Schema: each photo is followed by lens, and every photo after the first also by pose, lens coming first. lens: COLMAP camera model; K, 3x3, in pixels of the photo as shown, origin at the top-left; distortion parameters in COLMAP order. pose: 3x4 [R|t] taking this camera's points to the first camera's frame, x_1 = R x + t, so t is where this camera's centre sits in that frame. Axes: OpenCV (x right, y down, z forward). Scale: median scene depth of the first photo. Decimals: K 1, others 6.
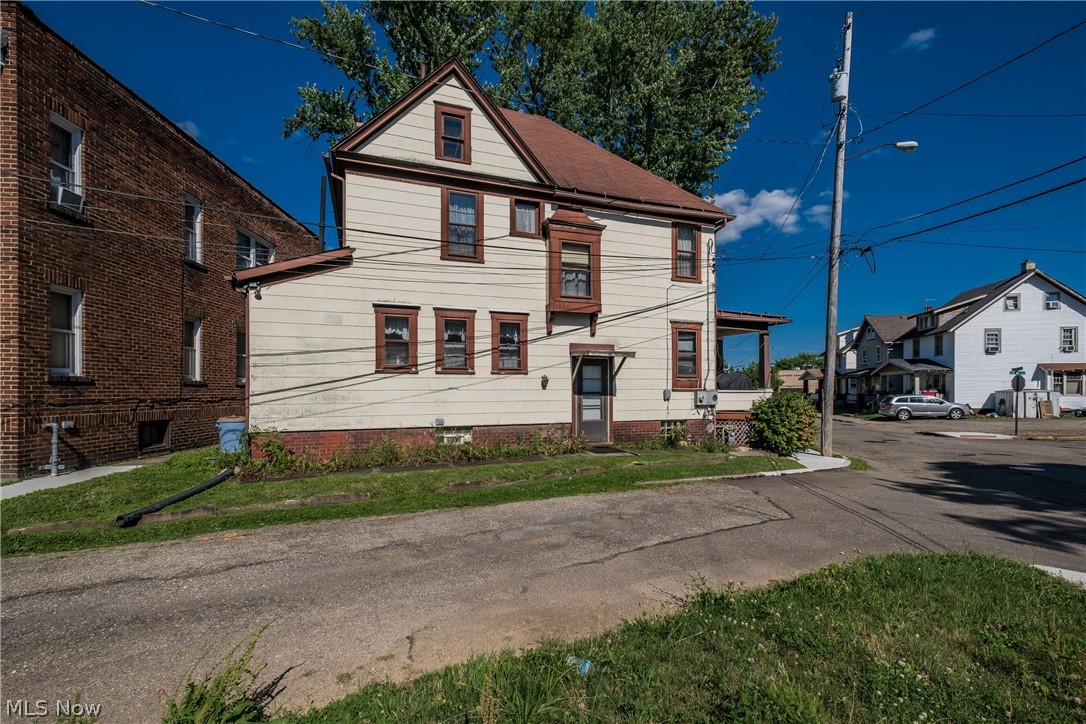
lens RADIAL K [[462.5, 0, 531.8], [0, 462.5, 388.0], [0, 0, 1]] dist [0.014205, -0.000454]
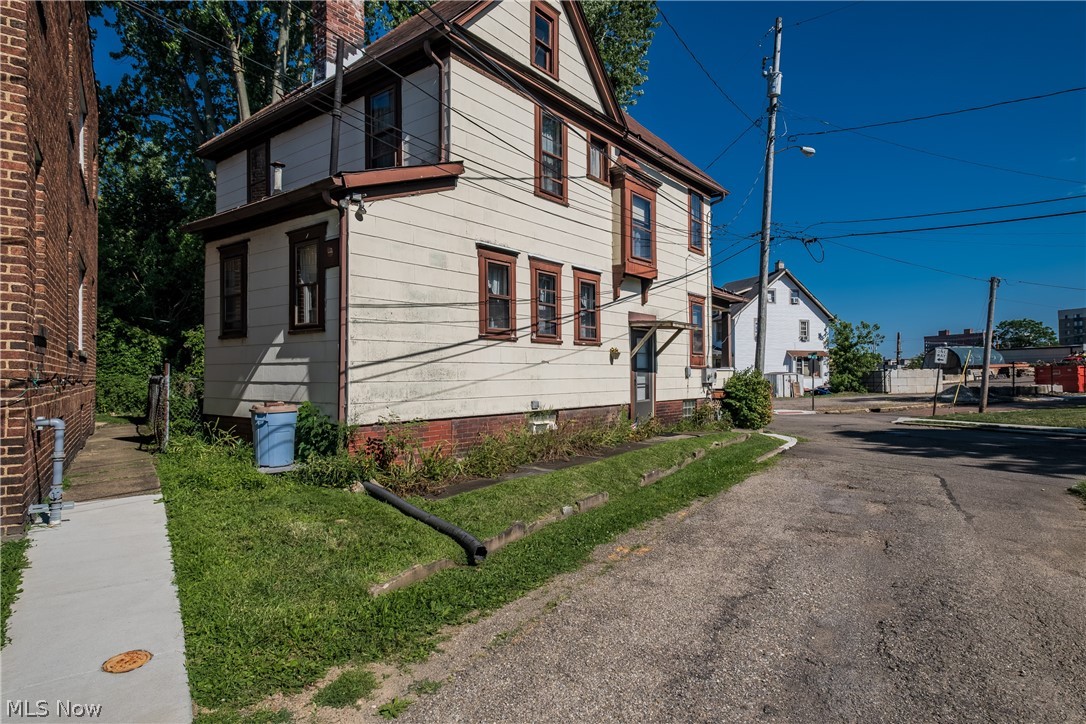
lens RADIAL K [[586.4, 0, 541.6], [0, 586.4, 364.5], [0, 0, 1]] dist [0.020238, 0.001445]
pose [[0.870345, 0.003395, 0.492431, -0.639475], [0.006516, 0.999809, -0.018411, 0.022942], [-0.492400, 0.019233, 0.870157, 0.138124]]
